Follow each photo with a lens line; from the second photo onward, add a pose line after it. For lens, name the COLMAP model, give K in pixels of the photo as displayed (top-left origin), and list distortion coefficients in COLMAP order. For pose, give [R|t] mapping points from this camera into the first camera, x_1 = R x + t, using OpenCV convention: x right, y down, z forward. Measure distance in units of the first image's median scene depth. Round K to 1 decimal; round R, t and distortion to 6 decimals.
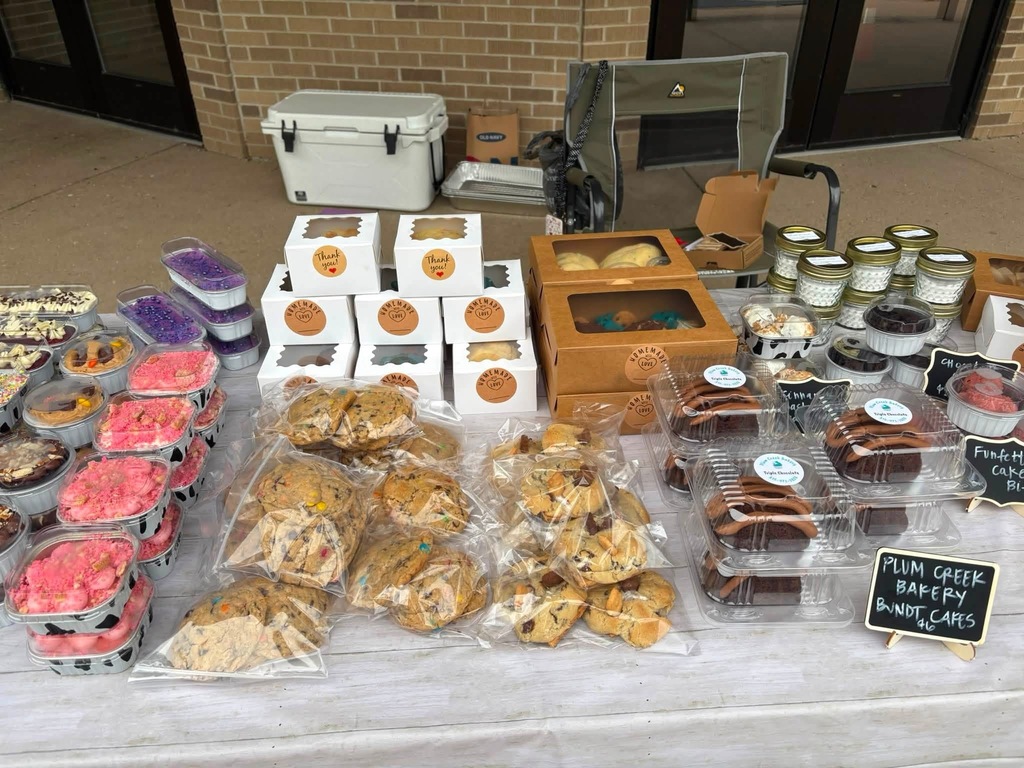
lens RADIAL K [[771.1, 0, 512.0], [0, 771.1, 384.0], [0, 0, 1]] dist [0.036868, -0.047452]
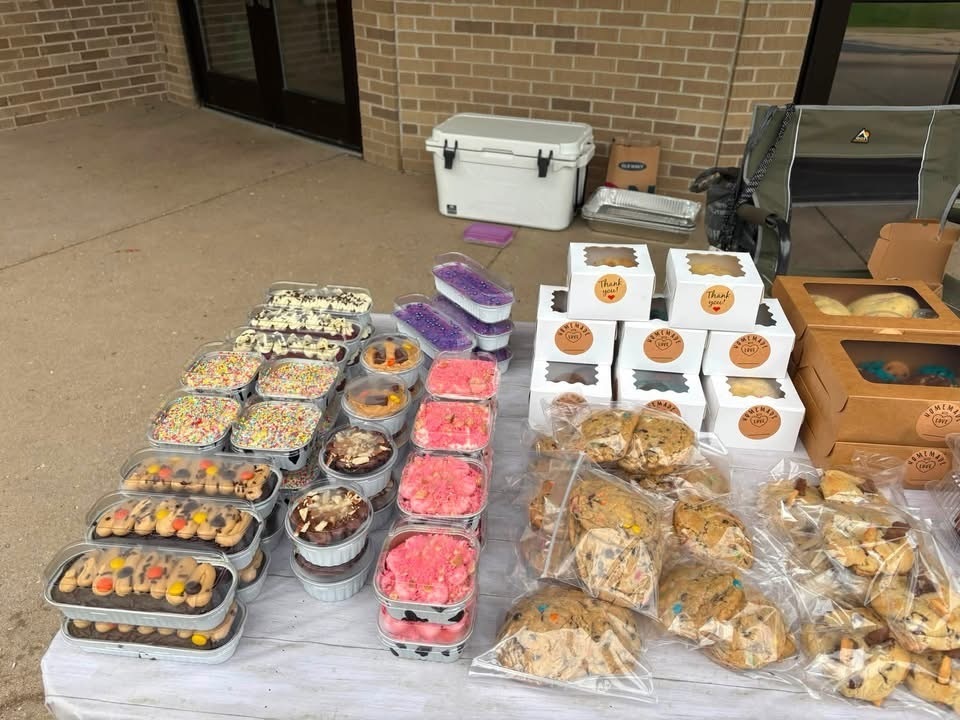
lens RADIAL K [[722.9, 0, 480.0], [0, 722.9, 360.0], [0, 0, 1]] dist [0.036868, -0.047452]
pose [[0.984847, 0.100167, -0.141573, -0.247563], [-0.105398, 0.993980, -0.029928, -0.011894], [0.137723, 0.044396, 0.989475, -0.002342]]
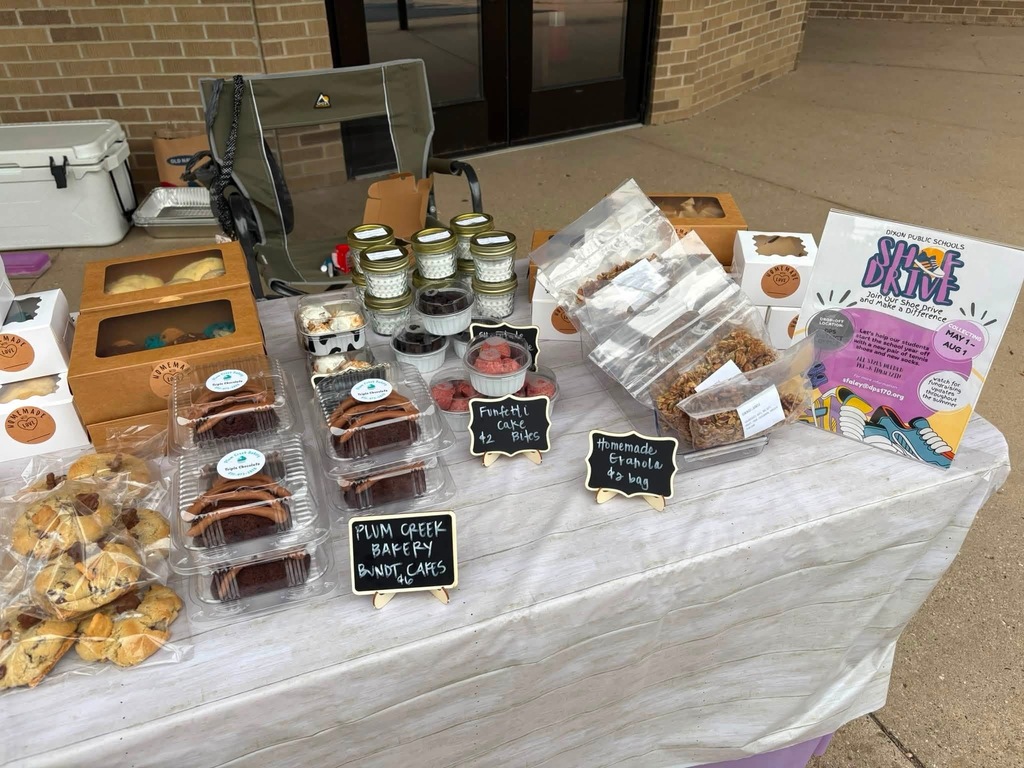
lens RADIAL K [[771.1, 0, 512.0], [0, 771.1, 384.0], [0, 0, 1]] dist [0.036868, -0.047452]
pose [[0.956005, -0.157422, 0.247535, 0.305467], [0.160186, 0.987045, 0.009066, 0.036496], [-0.245755, 0.030985, 0.968837, -0.064570]]
